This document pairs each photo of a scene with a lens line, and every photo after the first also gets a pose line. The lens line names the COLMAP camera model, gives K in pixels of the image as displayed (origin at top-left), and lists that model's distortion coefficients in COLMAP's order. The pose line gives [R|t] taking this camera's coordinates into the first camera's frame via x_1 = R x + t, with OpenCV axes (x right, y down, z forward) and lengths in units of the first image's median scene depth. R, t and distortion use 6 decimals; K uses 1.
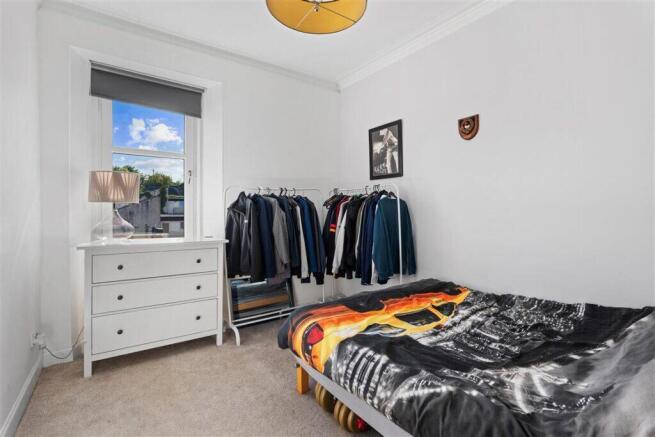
lens RADIAL K [[307.2, 0, 328.3], [0, 307.2, 214.6], [0, 0, 1]] dist [-0.025503, -0.000573]
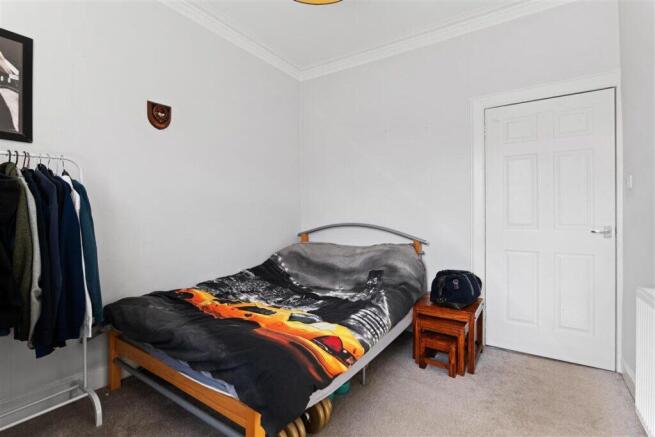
lens RADIAL K [[307.2, 0, 328.5], [0, 307.2, 216.4], [0, 0, 1]] dist [-0.025503, -0.000573]
pose [[-0.349030, -0.002899, 0.937107, -0.902816], [0.007827, 0.999951, 0.006008, 0.020271], [-0.937079, 0.009432, -0.348990, 1.359279]]
